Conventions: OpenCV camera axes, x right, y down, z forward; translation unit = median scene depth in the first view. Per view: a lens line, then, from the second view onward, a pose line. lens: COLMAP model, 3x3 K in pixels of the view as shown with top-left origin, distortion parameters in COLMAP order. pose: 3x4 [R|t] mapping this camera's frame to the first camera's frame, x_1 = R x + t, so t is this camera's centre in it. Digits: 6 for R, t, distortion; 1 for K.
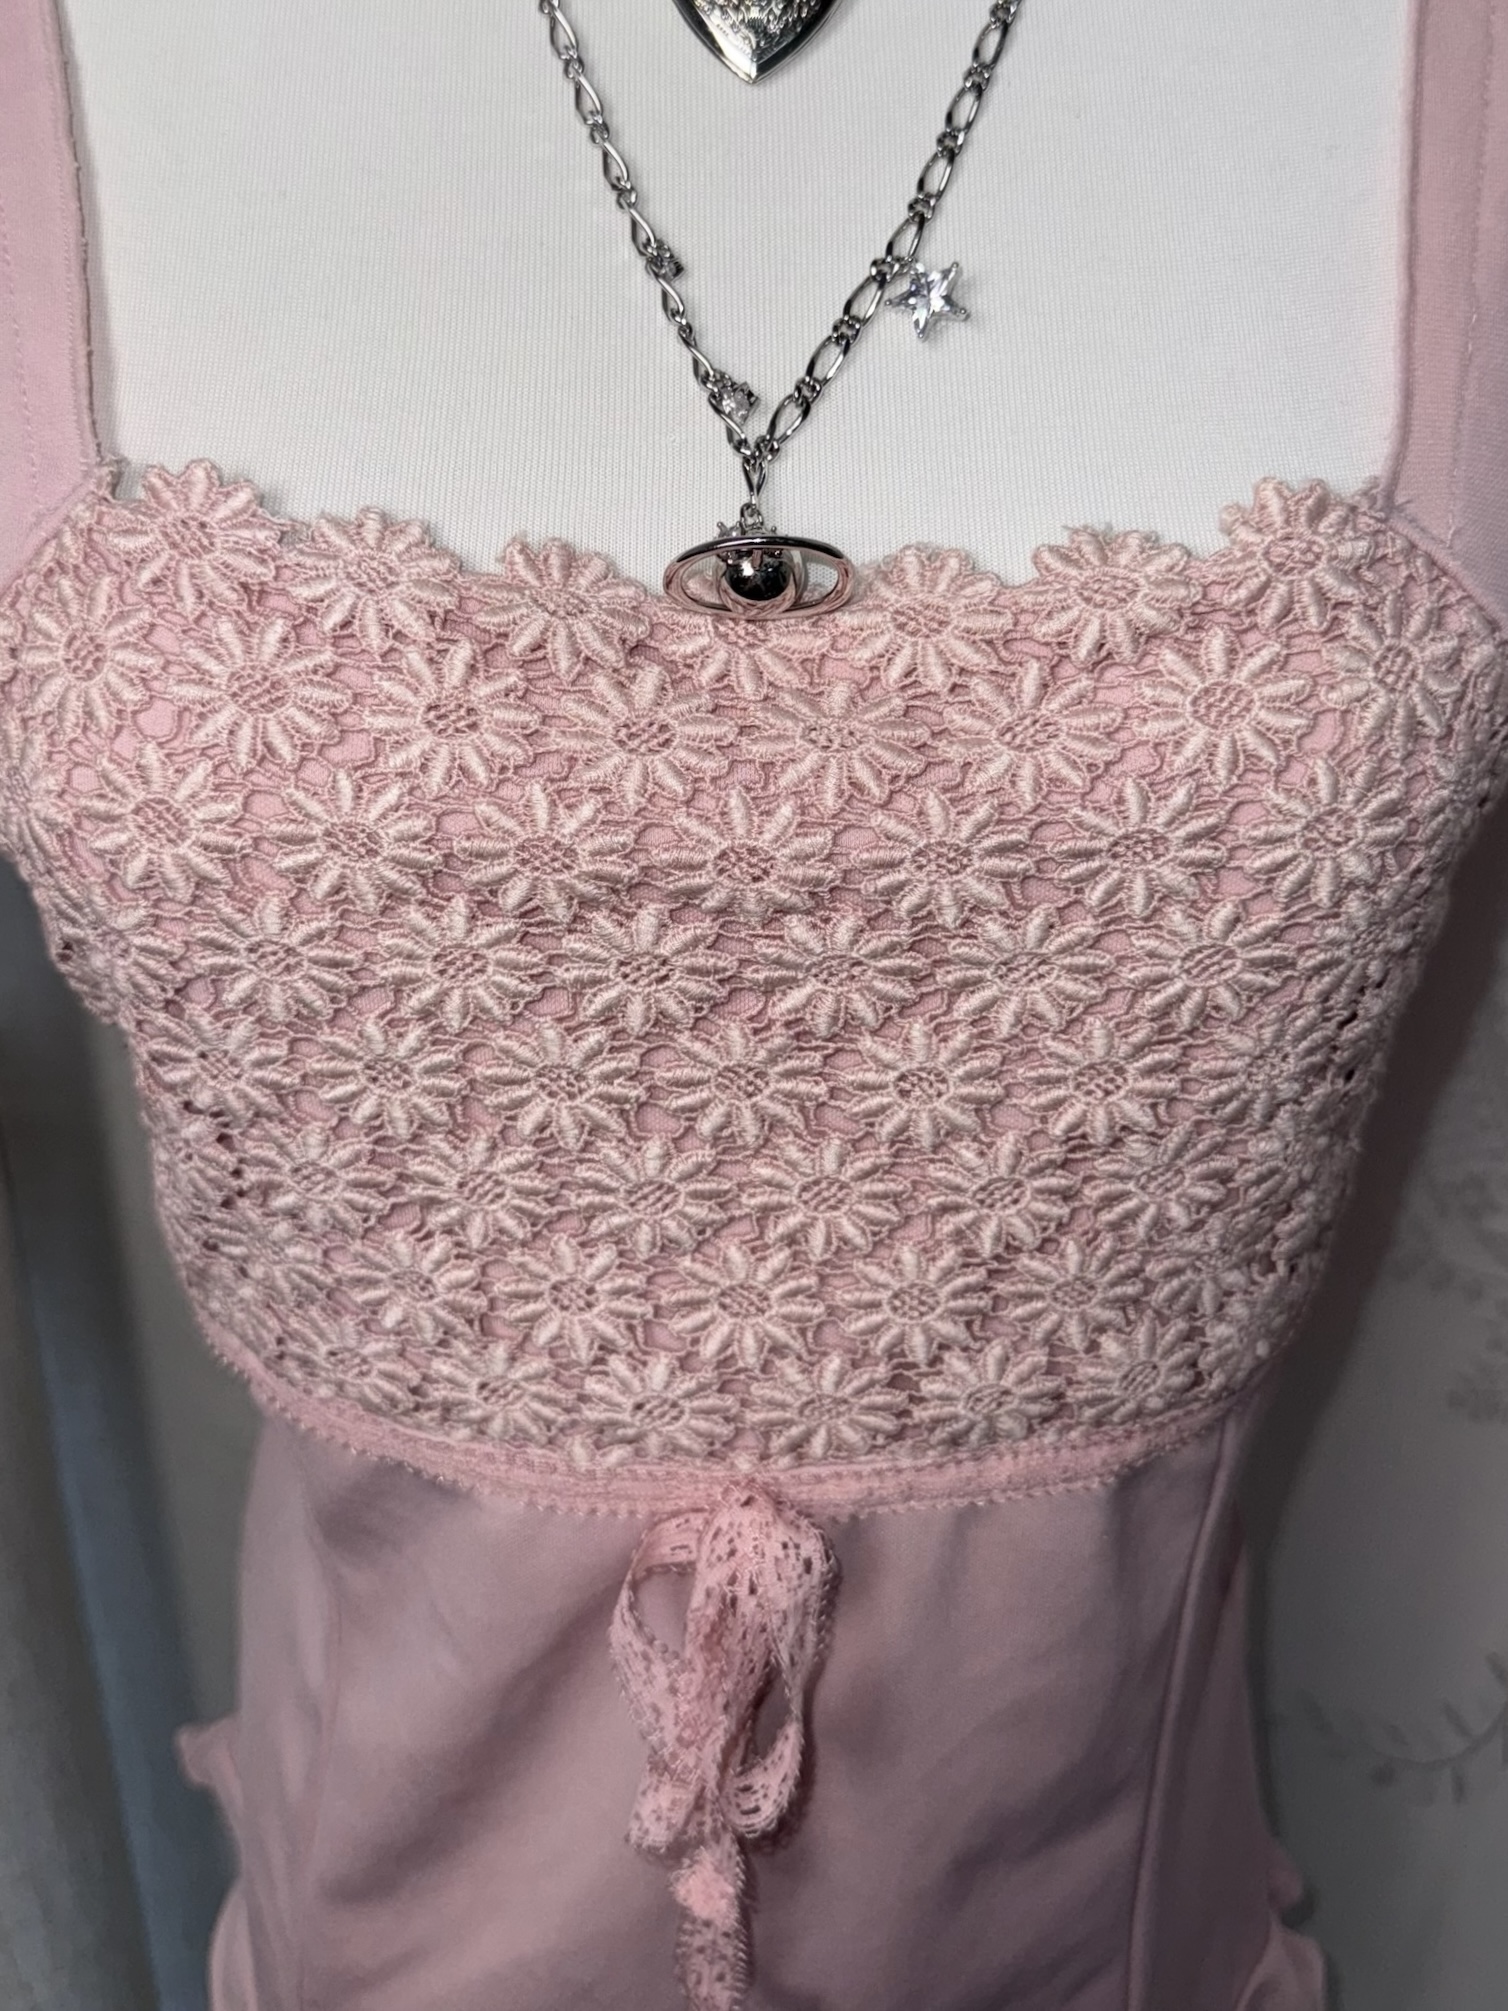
lens RADIAL K [[2191.8, 0, 754.4], [0, 2191.8, 774.2], [0, 0, 1]] dist [0.097256, -0.195920]
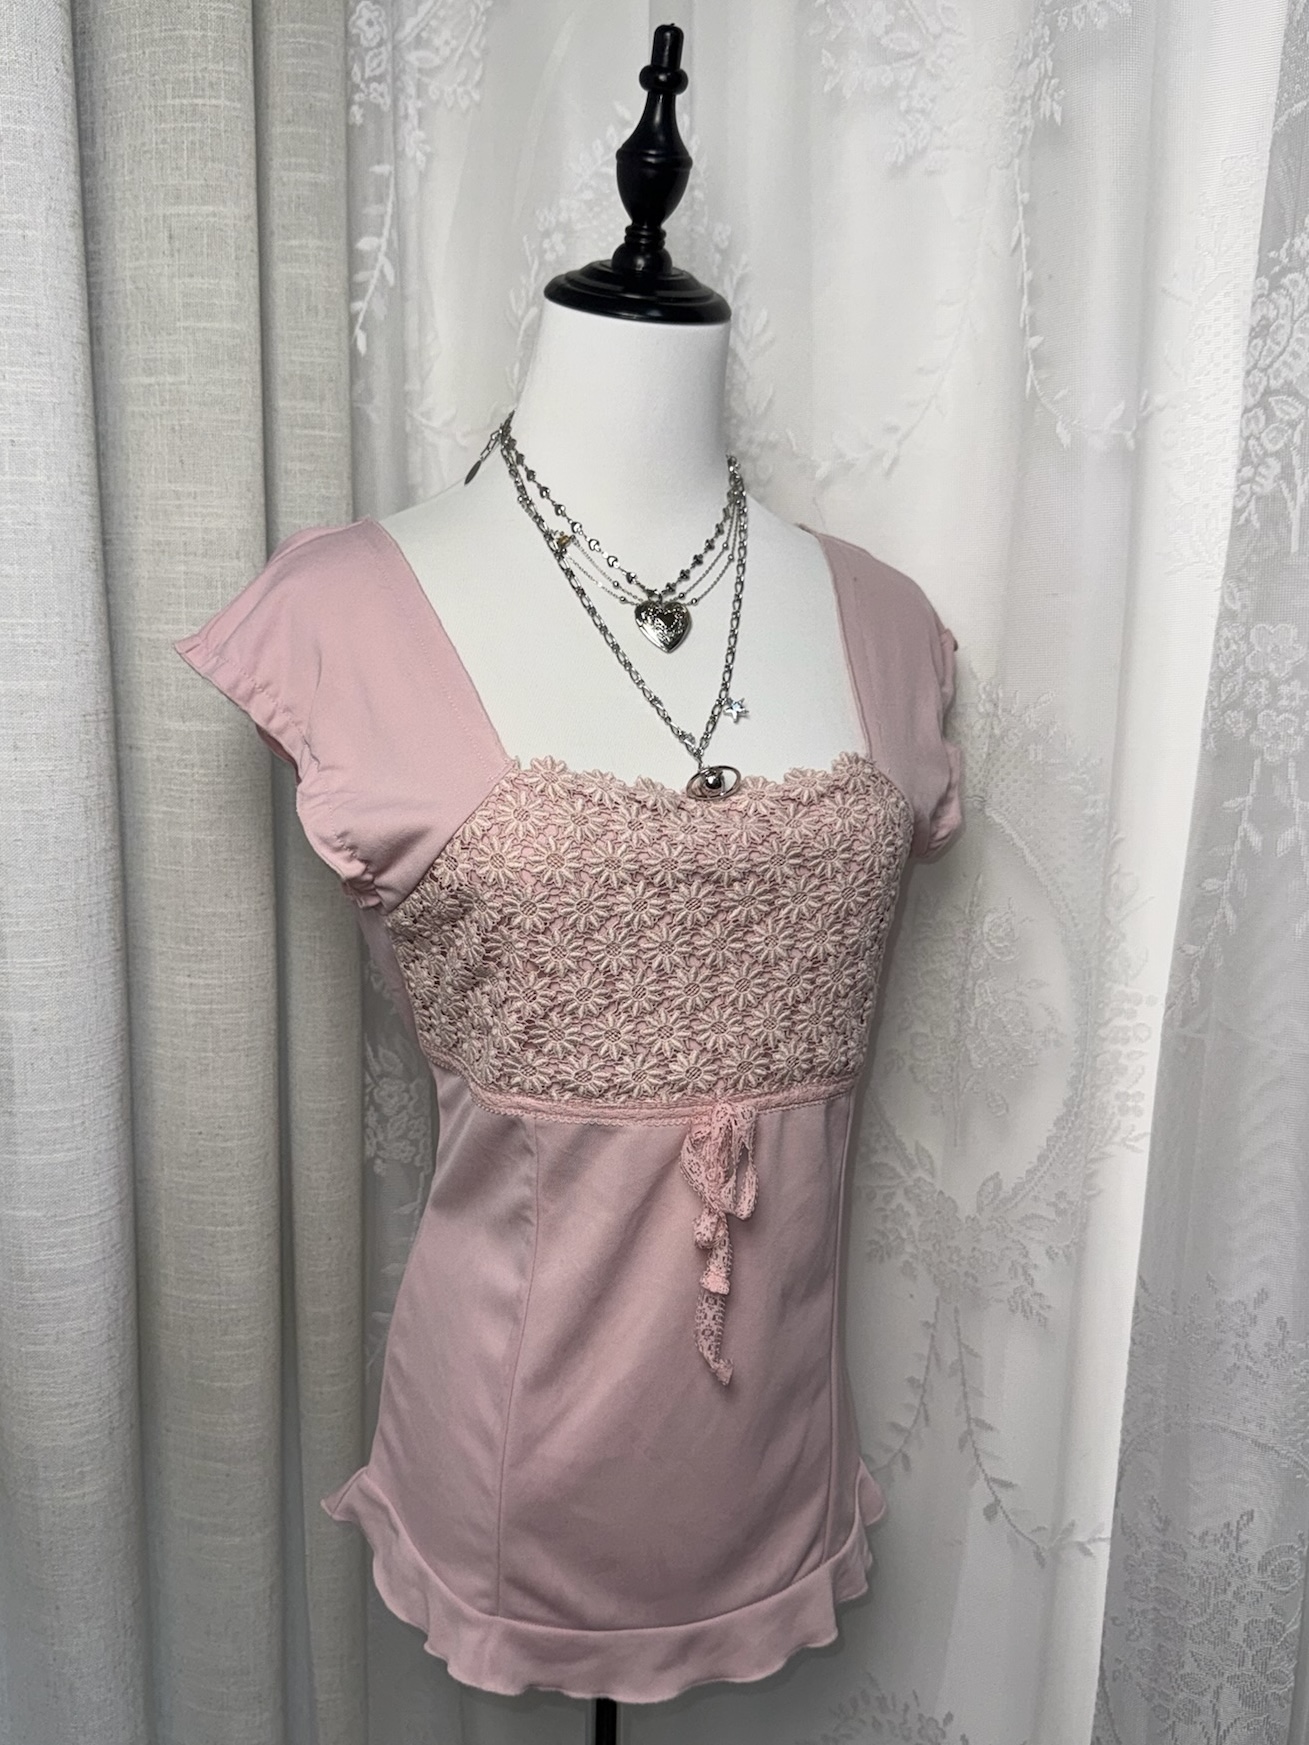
lens RADIAL K [[1819.3, 0, 654.5], [0, 1819.3, 872.5], [0, 0, 1]] dist [0.066580, -0.157130]
pose [[0.928729, -0.050029, 0.367369, -1.057800], [0.151222, 0.955803, -0.252136, 0.694093], [-0.338518, 0.289720, 0.895247, -1.347648]]
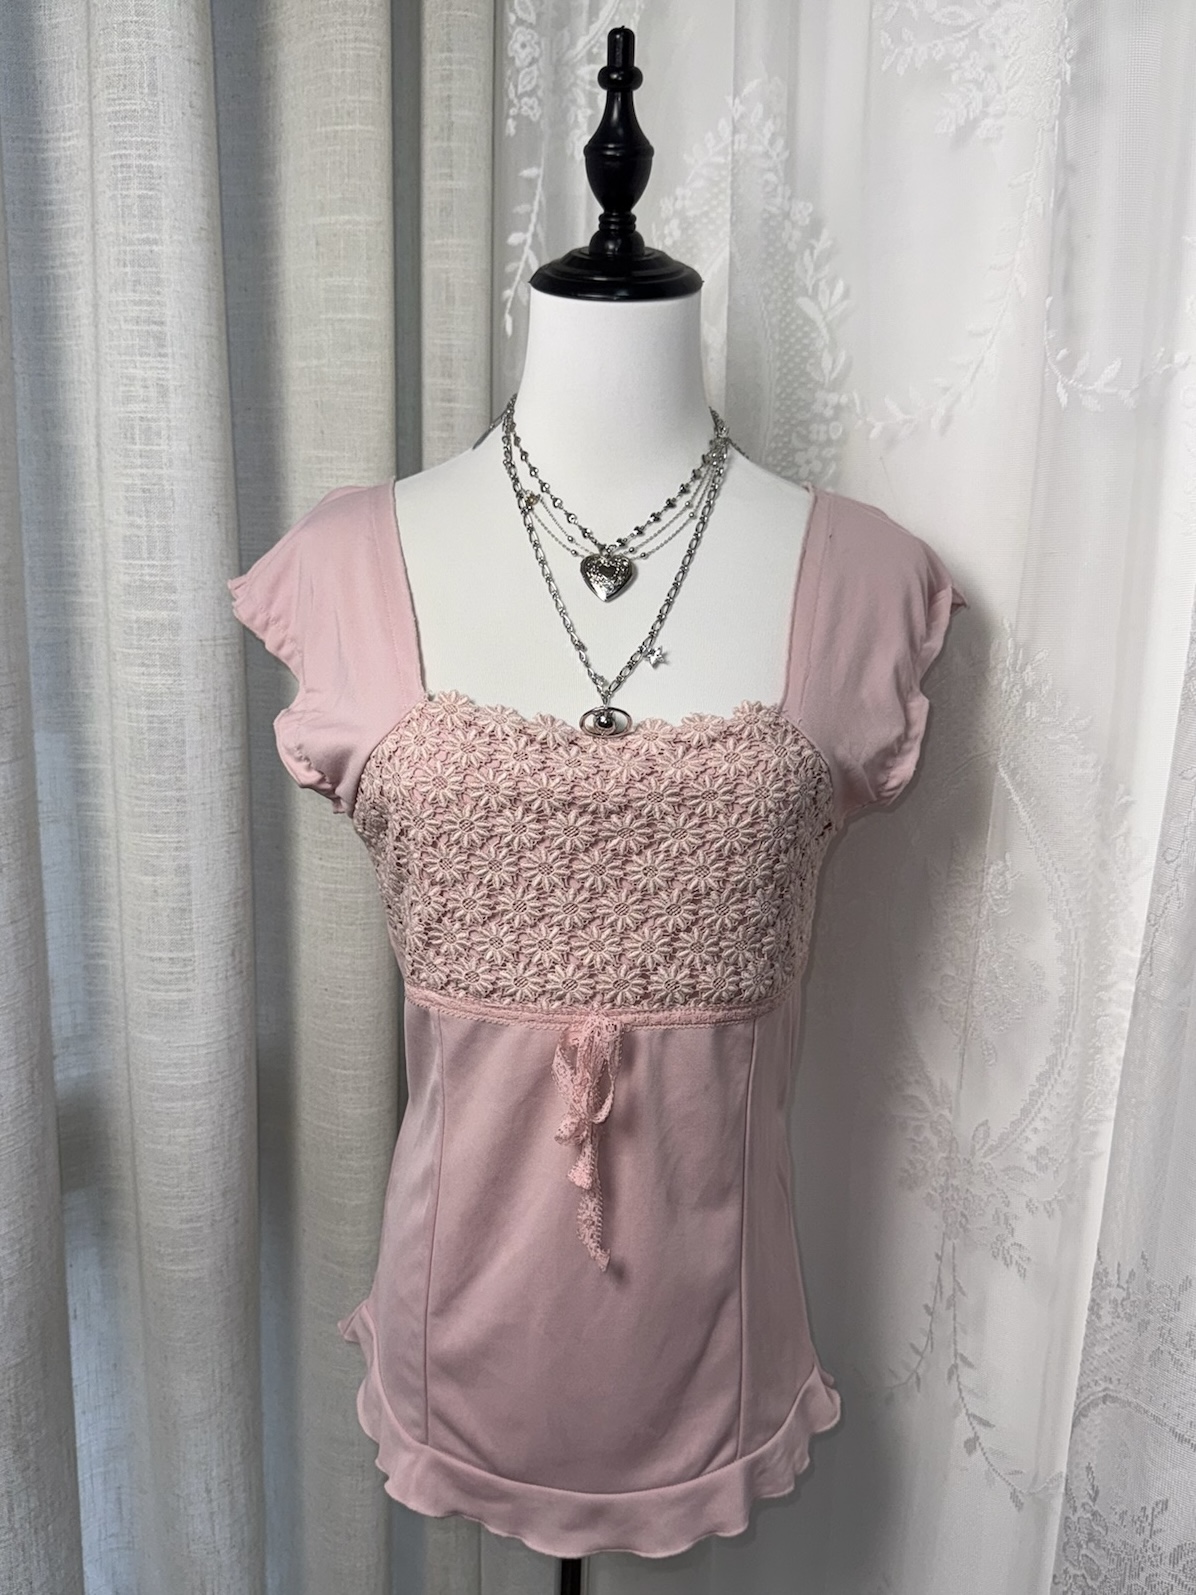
lens RADIAL K [[1605.3, 0, 598.0], [0, 1605.3, 797.5], [0, 0, 1]] dist [0.059410, -0.129217]
pose [[0.999811, 0.019213, 0.003124, -0.016112], [-0.017656, 0.962689, -0.270034, 0.718668], [-0.008196, 0.269928, 0.962846, -1.467161]]
